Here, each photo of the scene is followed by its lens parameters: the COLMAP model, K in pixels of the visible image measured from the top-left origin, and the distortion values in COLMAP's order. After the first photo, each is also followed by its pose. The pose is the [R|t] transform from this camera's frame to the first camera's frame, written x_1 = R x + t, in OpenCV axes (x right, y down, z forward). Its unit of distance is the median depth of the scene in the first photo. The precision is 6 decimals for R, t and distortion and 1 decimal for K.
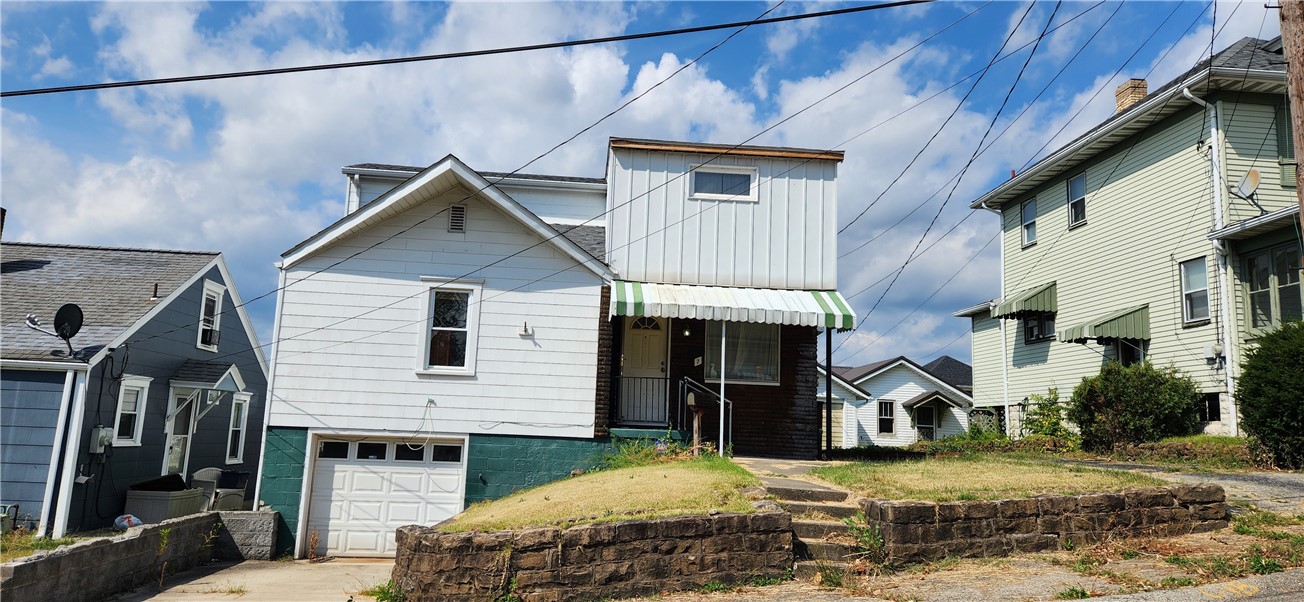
lens RADIAL K [[887.0, 0, 651.7], [0, 887.0, 280.8], [0, 0, 1]] dist [0.055295, -0.003047]
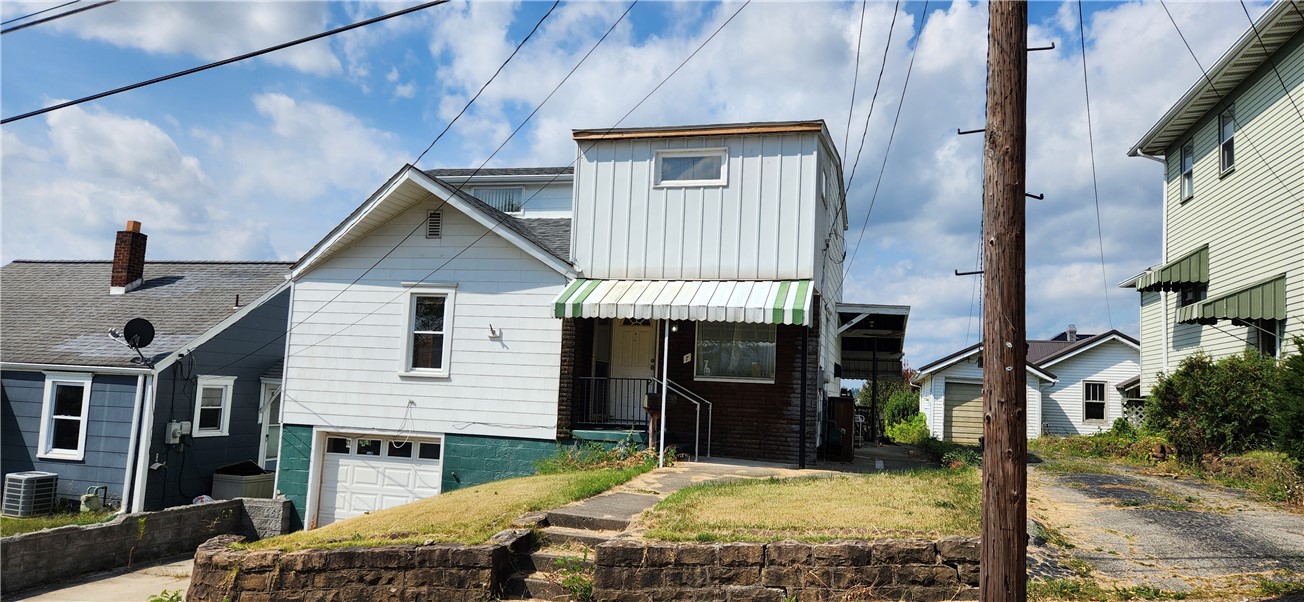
lens RADIAL K [[886.4, 0, 652.0], [0, 886.4, 301.0], [0, 0, 1]] dist [0.052463, -0.004187]
pose [[0.942207, -0.031731, -0.333525, 0.368306], [0.051158, 0.997457, 0.049624, -0.020602], [0.331102, -0.063819, 0.941434, 0.113342]]
